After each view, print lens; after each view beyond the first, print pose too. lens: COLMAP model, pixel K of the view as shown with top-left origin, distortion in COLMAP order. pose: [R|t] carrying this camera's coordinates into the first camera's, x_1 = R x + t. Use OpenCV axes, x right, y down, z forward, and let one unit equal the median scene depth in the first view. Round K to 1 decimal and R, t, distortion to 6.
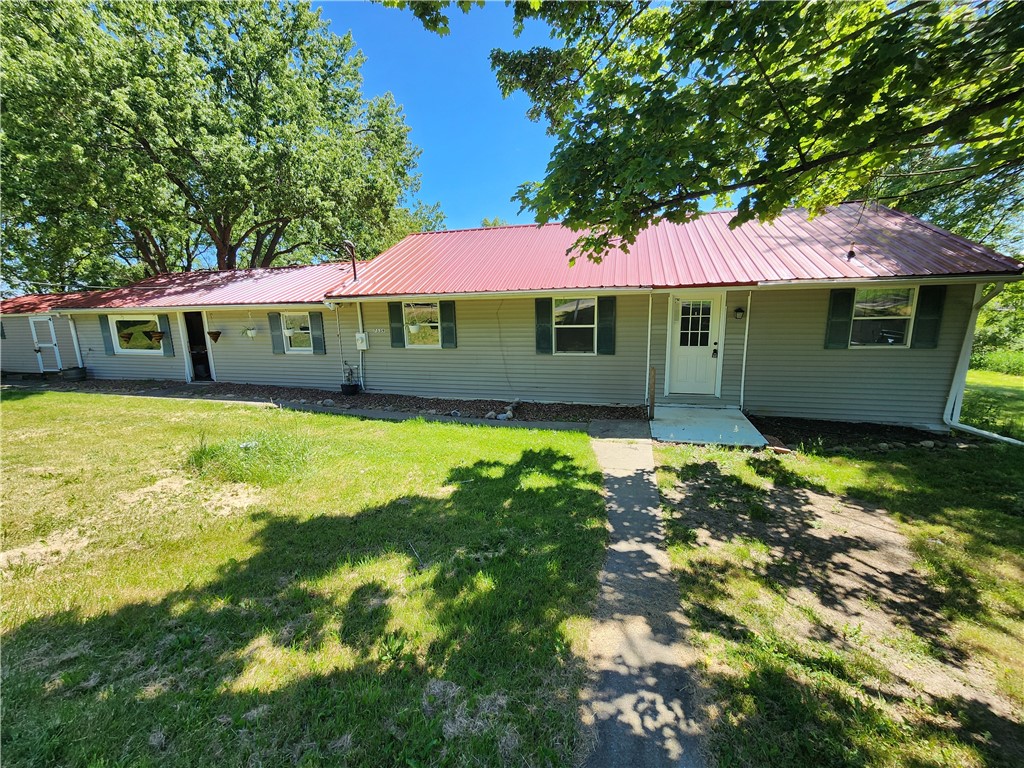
lens RADIAL K [[415.7, 0, 511.7], [0, 415.7, 388.0], [0, 0, 1]] dist [-0.002127, -0.000419]
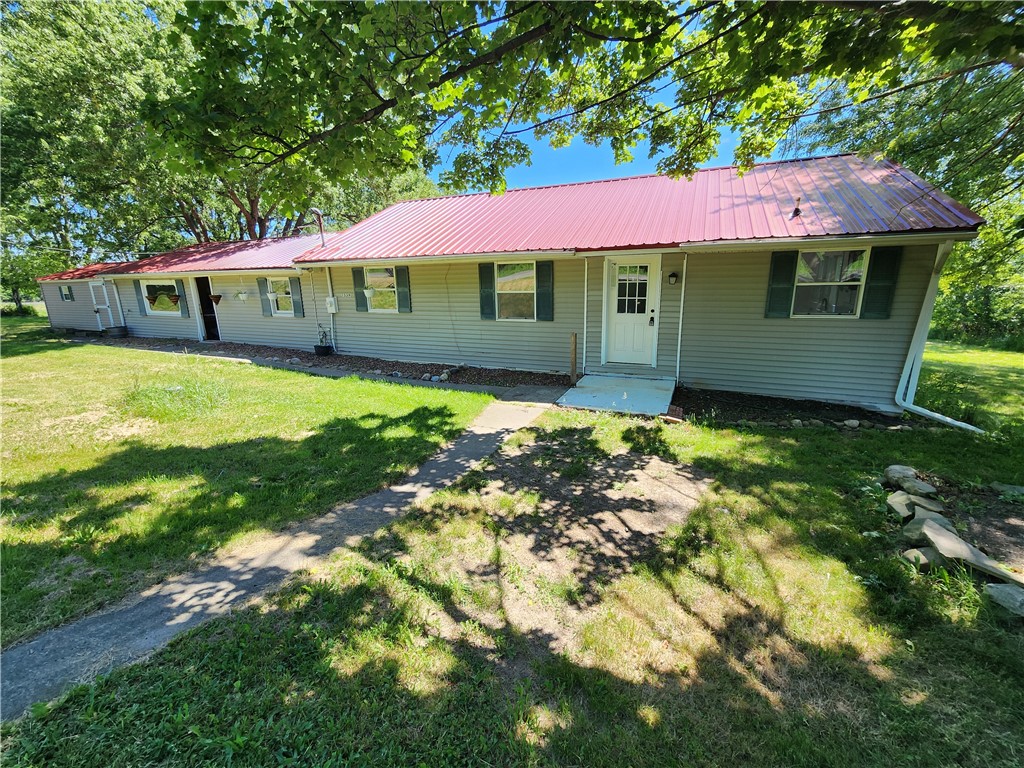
lens RADIAL K [[415.7, 0, 506.4], [0, 415.7, 387.1], [0, 0, 1]] dist [-0.002127, -0.000419]
pose [[0.989523, 0.043275, -0.137740, 0.315373], [-0.035551, 0.997680, 0.058052, 0.025401], [0.139933, -0.052547, 0.988766, 0.000792]]
